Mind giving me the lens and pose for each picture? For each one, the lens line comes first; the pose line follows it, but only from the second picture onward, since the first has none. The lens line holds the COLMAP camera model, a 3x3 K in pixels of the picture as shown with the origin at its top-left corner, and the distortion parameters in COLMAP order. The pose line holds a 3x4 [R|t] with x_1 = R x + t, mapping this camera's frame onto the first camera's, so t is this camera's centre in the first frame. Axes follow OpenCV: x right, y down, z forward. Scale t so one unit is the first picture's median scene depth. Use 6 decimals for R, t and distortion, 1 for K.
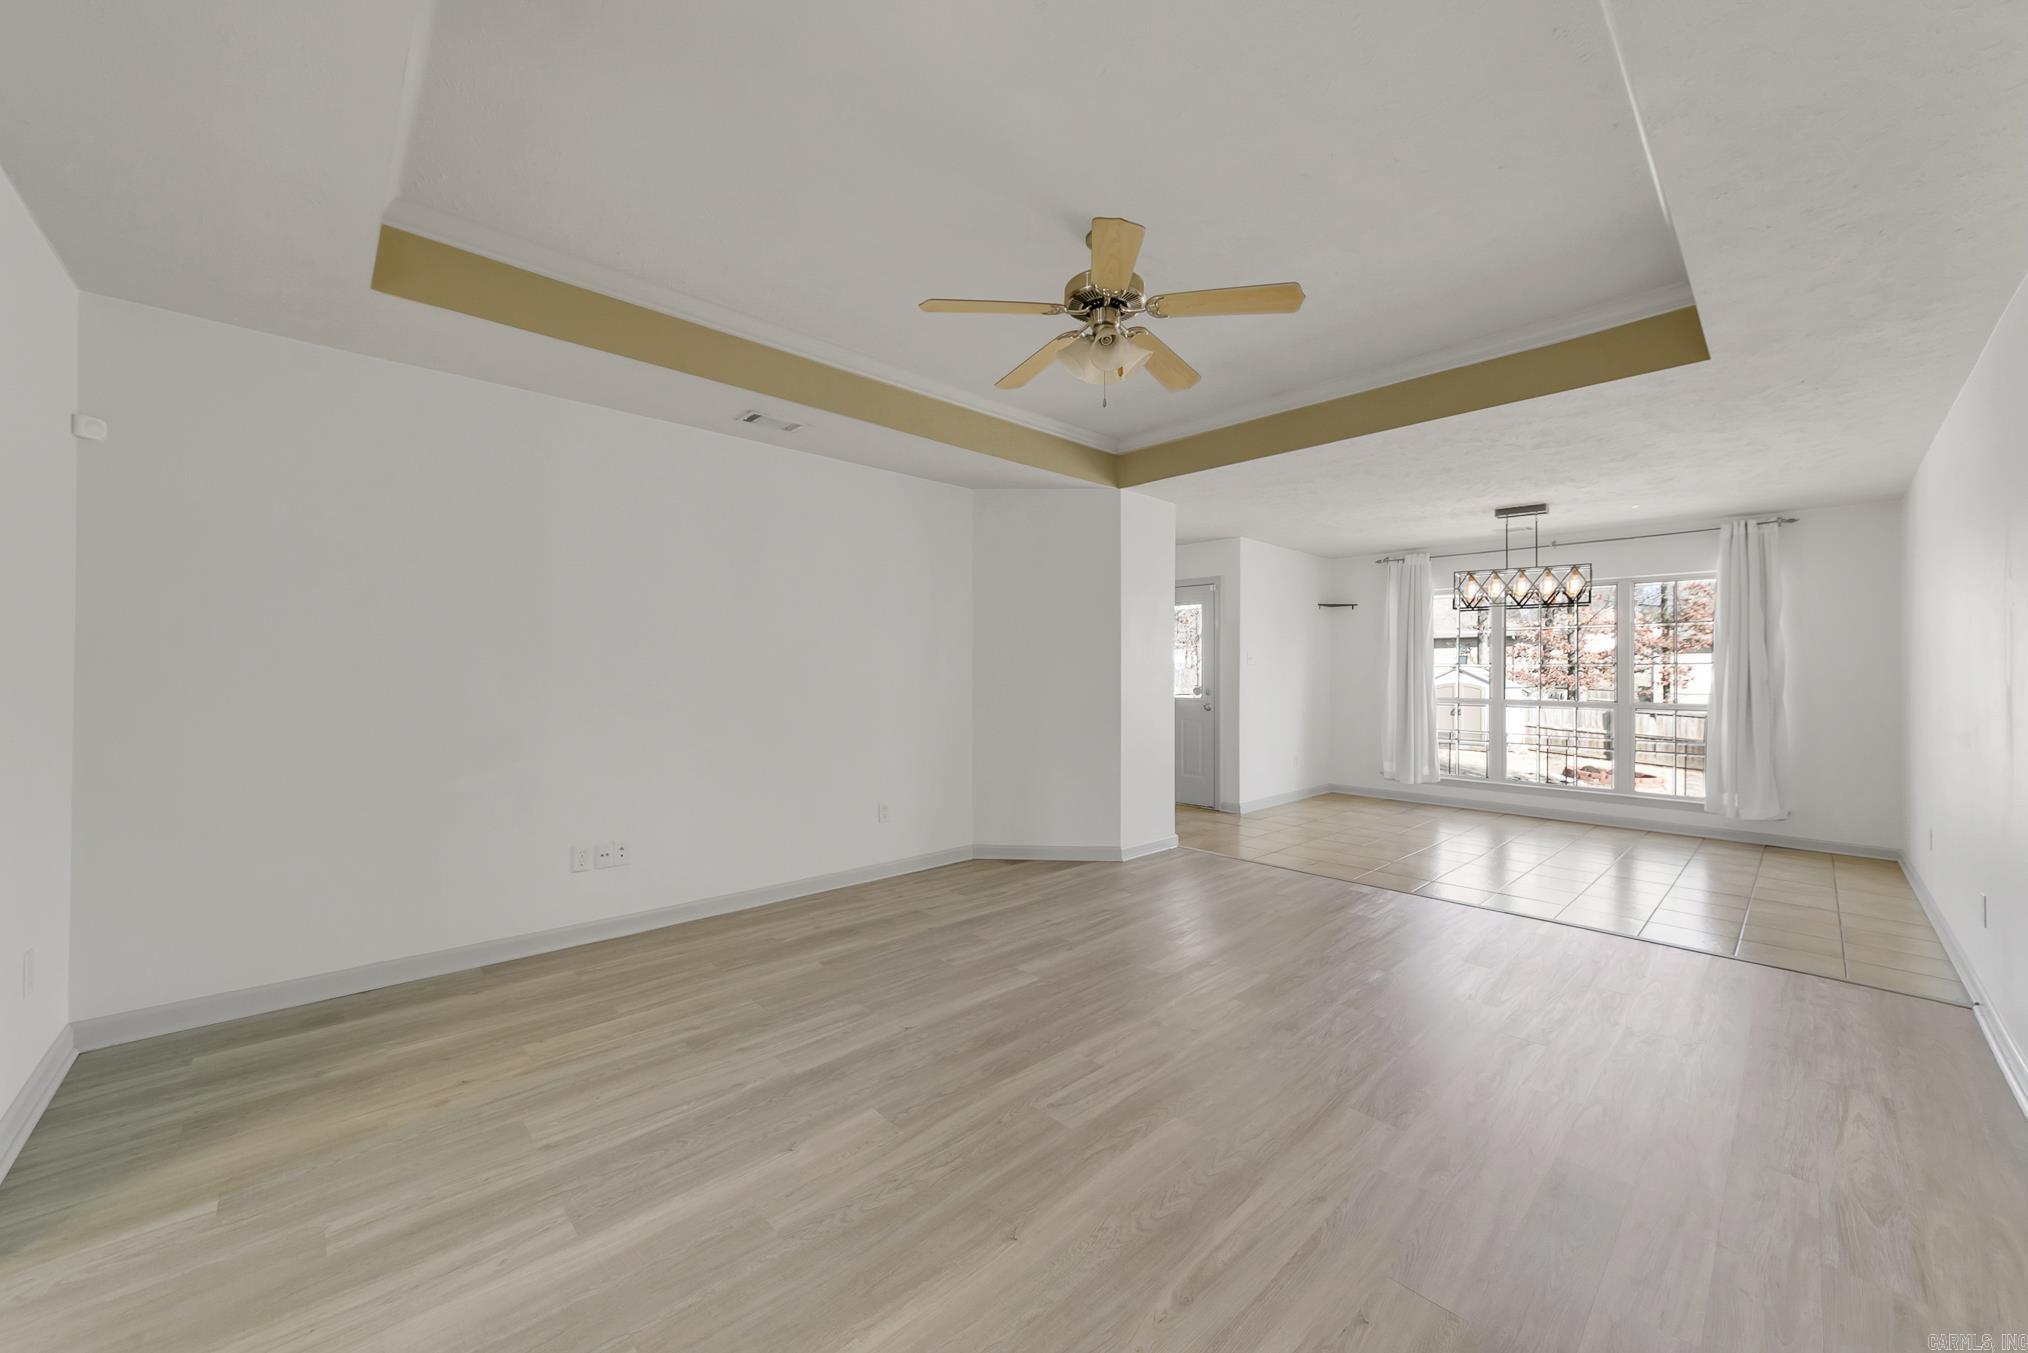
lens RADIAL K [[750.7, 0, 992.2], [0, 750.7, 674.8], [0, 0, 1]] dist [0.014009, -0.000066]
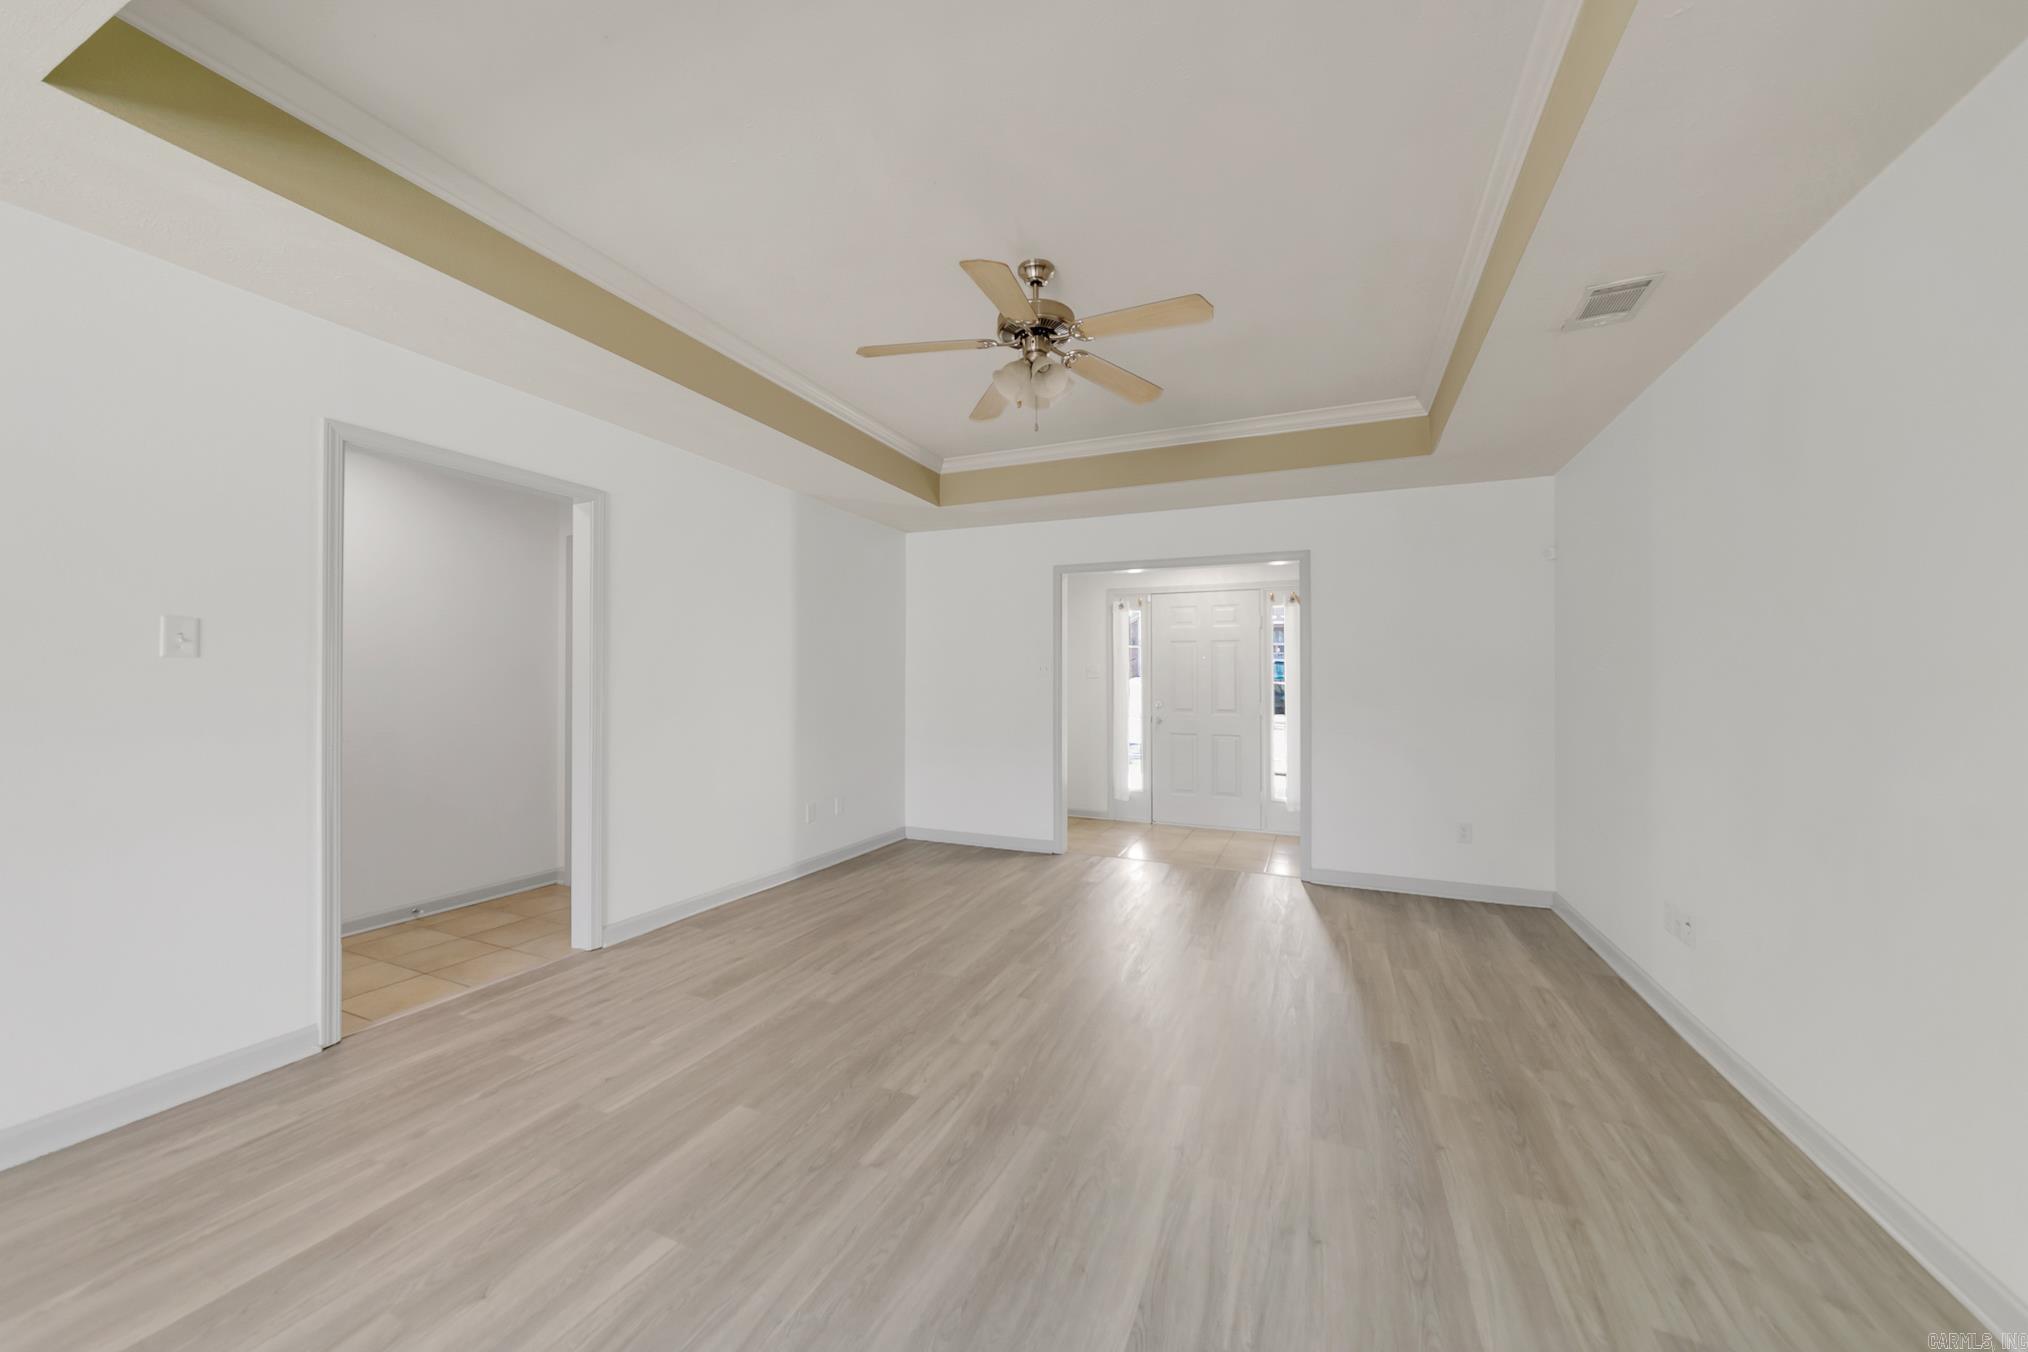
lens RADIAL K [[746.2, 0, 1014.7], [0, 746.2, 684.2], [0, 0, 1]] dist [-0.001235, -0.000276]
pose [[-0.908272, -0.016617, -0.418049, 0.296965], [-0.016245, 0.999858, -0.004450, 0.002341], [0.418064, 0.002750, -0.908413, 0.929094]]
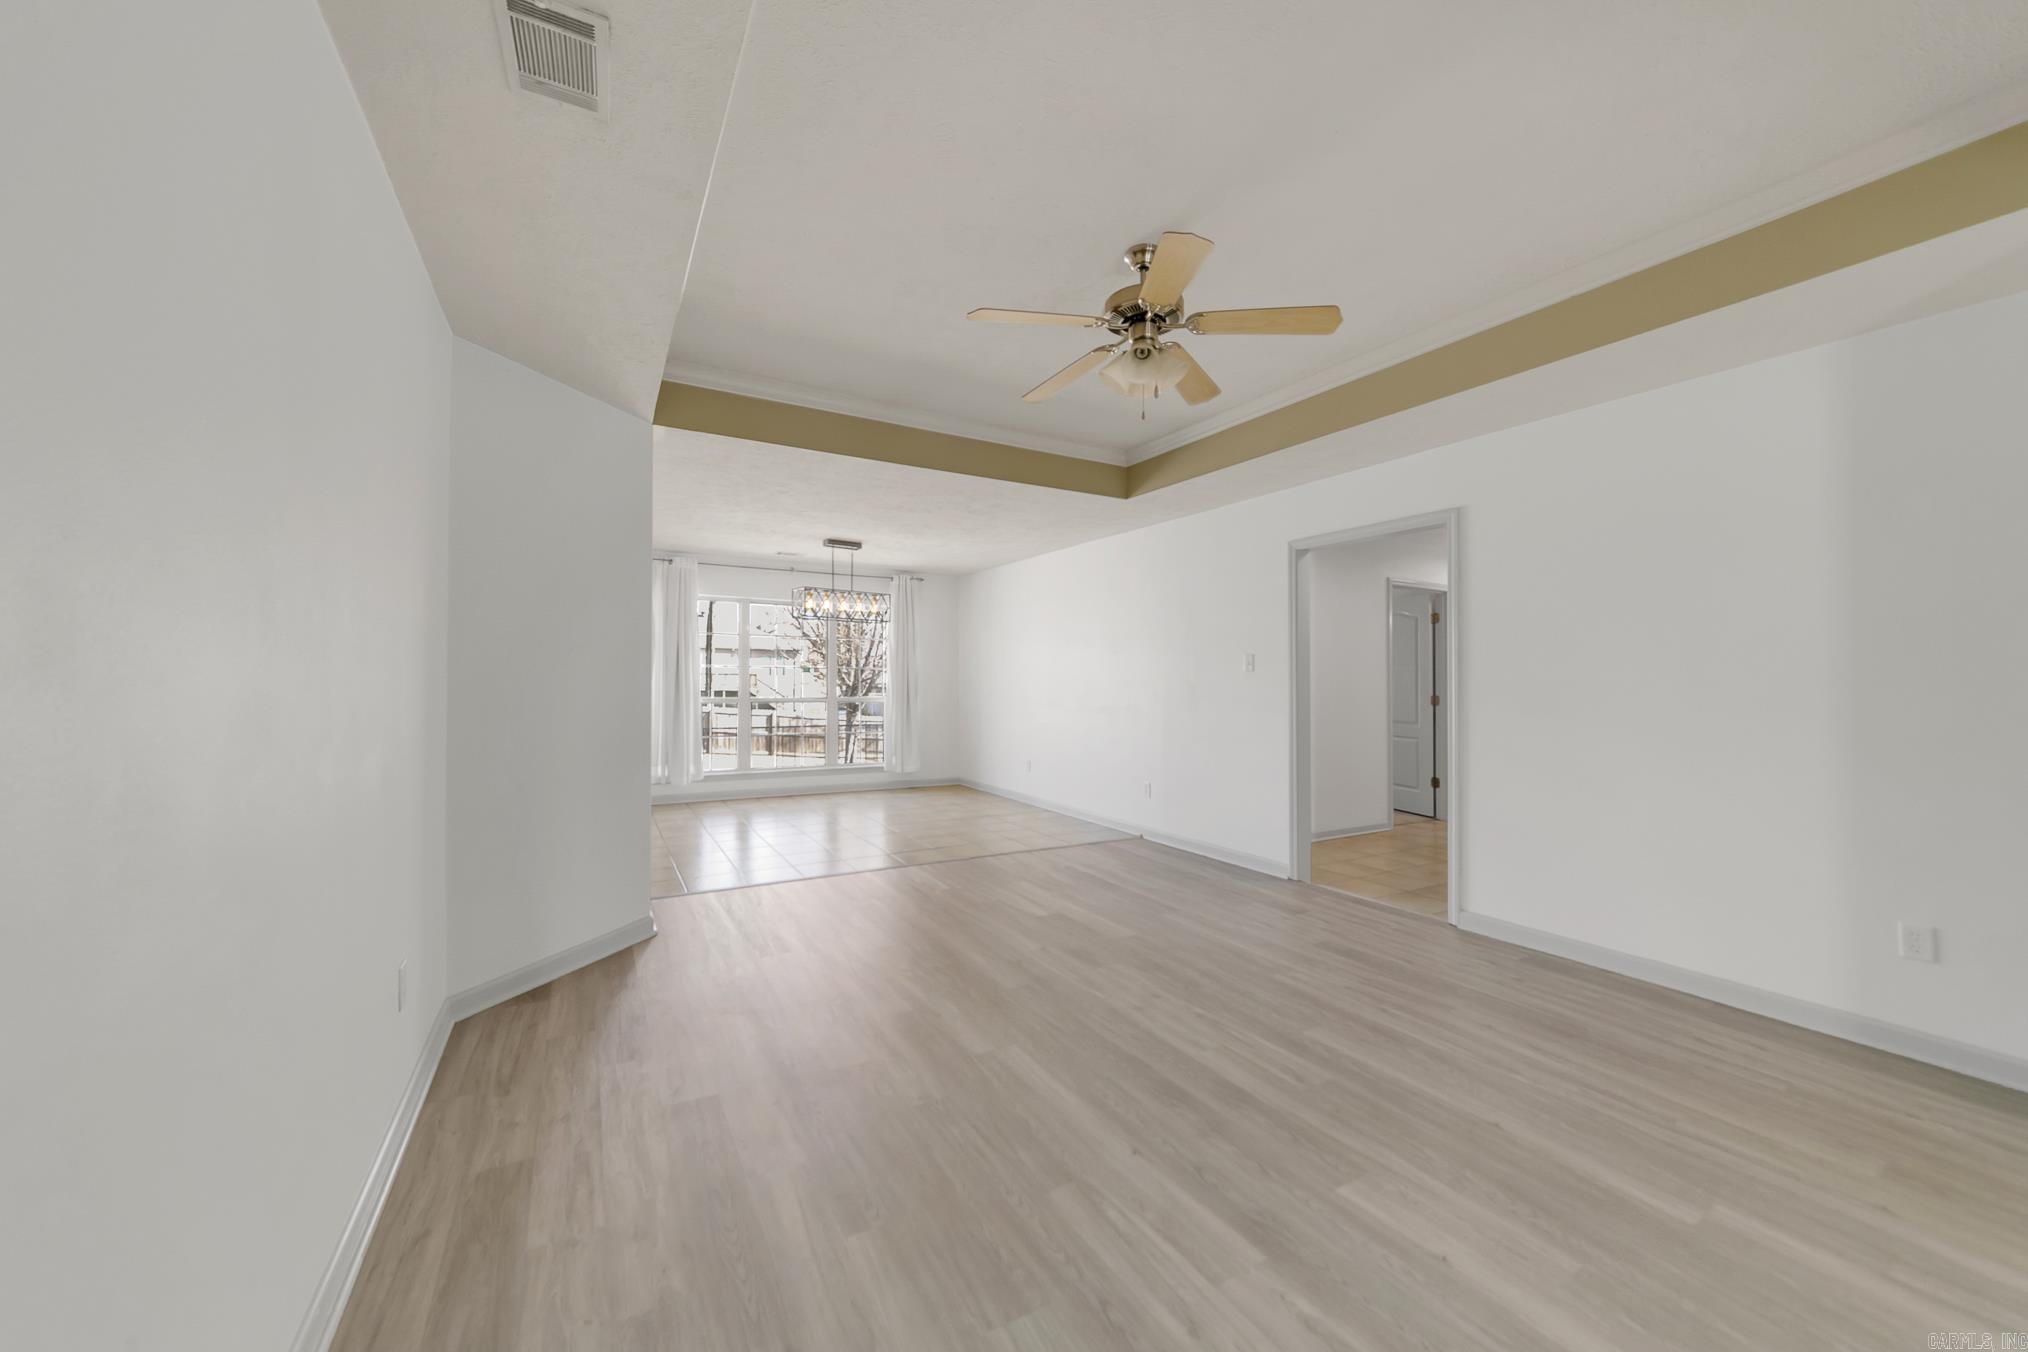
lens RADIAL K [[746.2, 0, 1014.7], [0, 746.2, 684.2], [0, 0, 1]] dist [-0.001235, -0.000276]
pose [[0.227787, -0.011410, 0.973644, -0.423070], [-0.005063, 0.999904, 0.012902, -0.006874], [-0.973698, -0.007869, 0.227707, 0.461280]]
